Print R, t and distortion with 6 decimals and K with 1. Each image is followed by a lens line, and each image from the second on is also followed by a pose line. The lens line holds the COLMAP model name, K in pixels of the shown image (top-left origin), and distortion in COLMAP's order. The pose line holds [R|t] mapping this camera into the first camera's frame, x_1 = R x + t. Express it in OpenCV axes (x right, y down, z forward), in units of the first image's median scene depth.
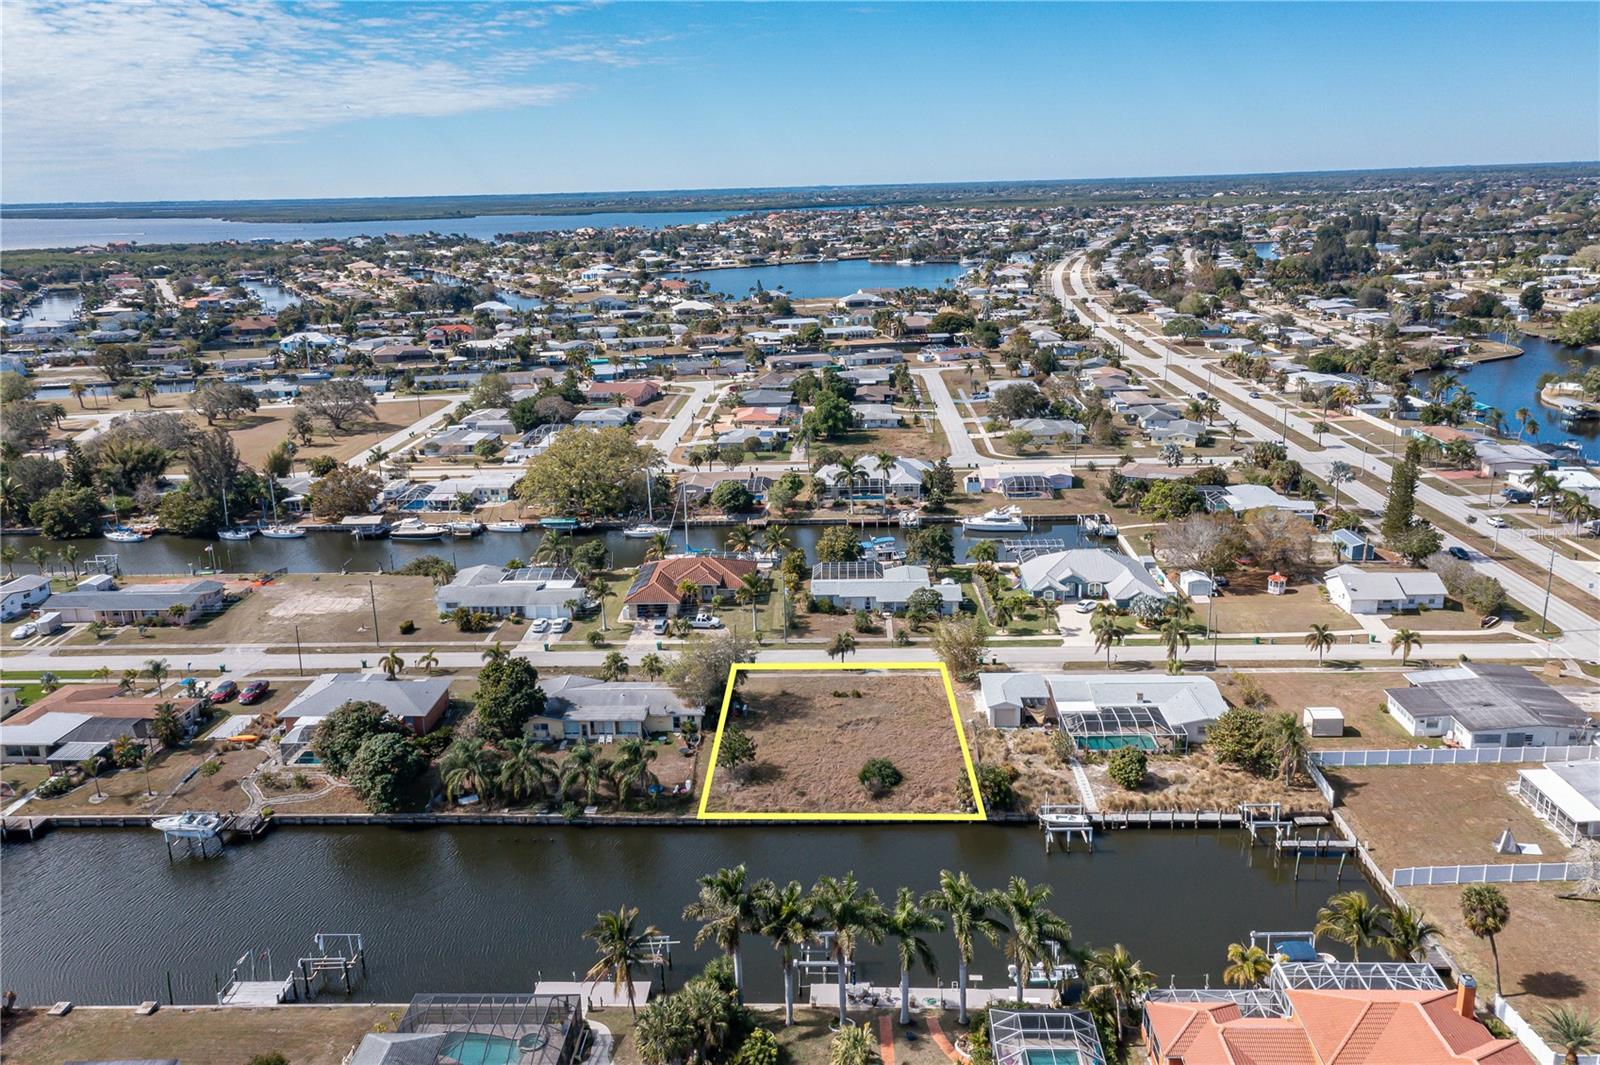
lens RADIAL K [[1253.6, 0, 800.0], [0, 1253.6, 532.5], [0, 0, 1]] dist [0.004564, 0.013852]
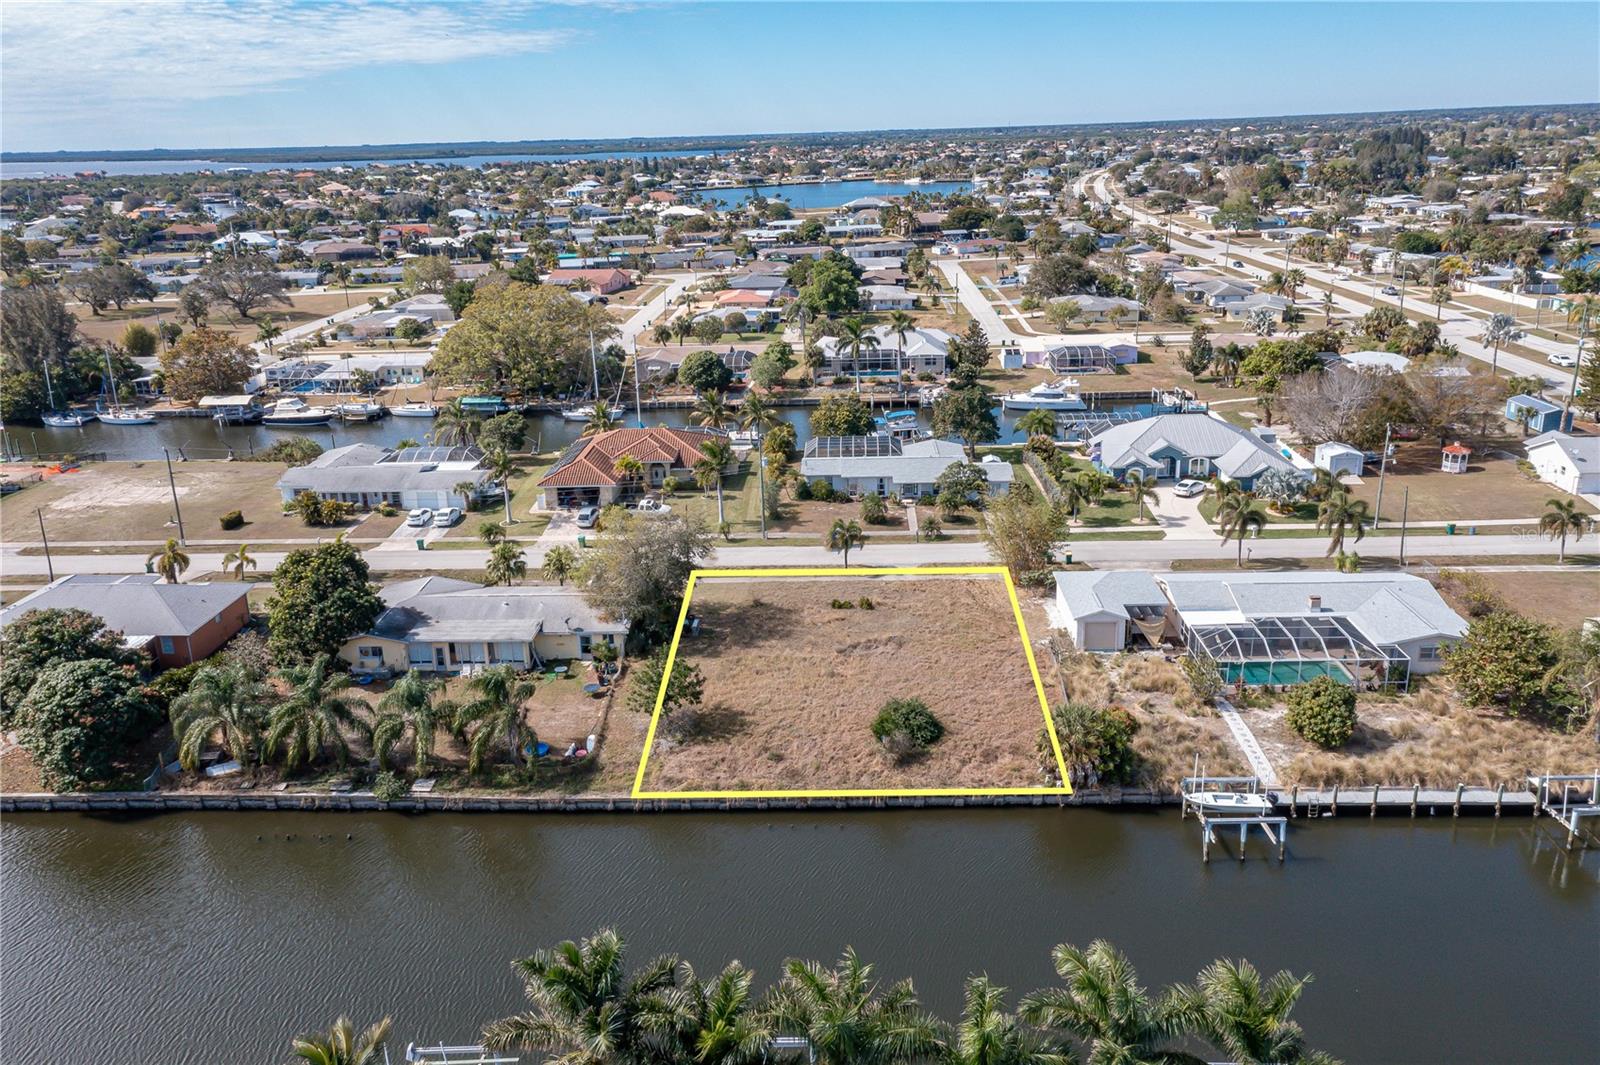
lens RADIAL K [[1253.6, 0, 800.0], [0, 1253.6, 532.5], [0, 0, 1]] dist [0.004564, 0.013852]
pose [[0.999989, -0.002604, -0.003826, 0.011251], [0.002749, 0.999264, 0.038269, 0.058188], [0.003724, -0.038280, 0.999260, 0.302196]]
